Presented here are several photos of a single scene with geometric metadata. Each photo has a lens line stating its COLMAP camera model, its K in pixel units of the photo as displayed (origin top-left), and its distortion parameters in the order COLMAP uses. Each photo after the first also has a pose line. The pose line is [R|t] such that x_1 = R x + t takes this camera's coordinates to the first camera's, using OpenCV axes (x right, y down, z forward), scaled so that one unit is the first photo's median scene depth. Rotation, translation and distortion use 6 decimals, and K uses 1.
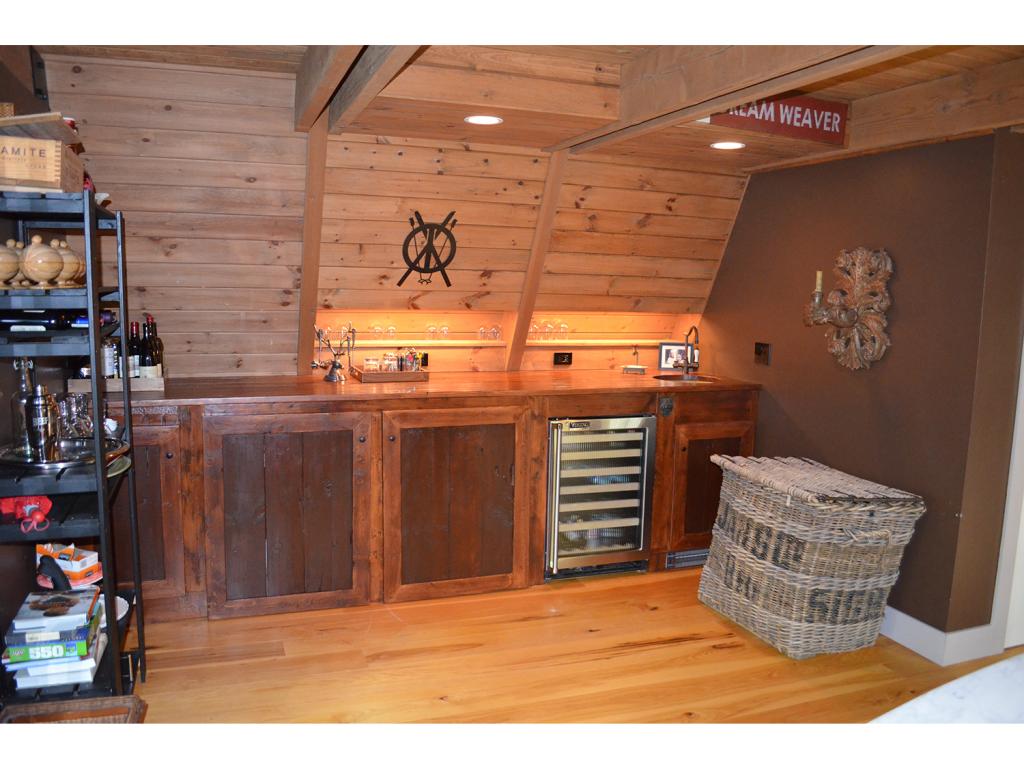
lens RADIAL K [[815.8, 0, 512.7], [0, 815.8, 391.7], [0, 0, 1]] dist [-0.064121, 0.002556]
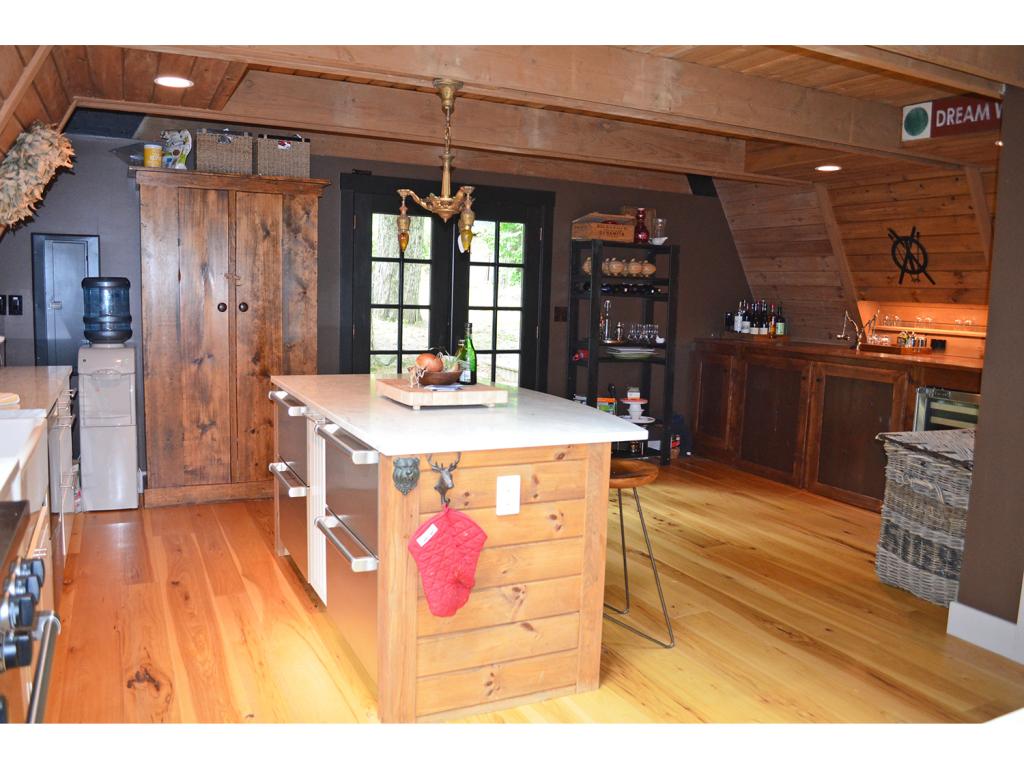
lens RADIAL K [[815.8, 0, 512.0], [0, 815.8, 387.9], [0, 0, 1]] dist [-0.064121, 0.002556]
pose [[0.100463, 0.093750, -0.990514, 1.209939], [-0.166360, 0.983118, 0.076177, 0.048983], [0.980934, 0.157129, 0.114364, 0.251336]]
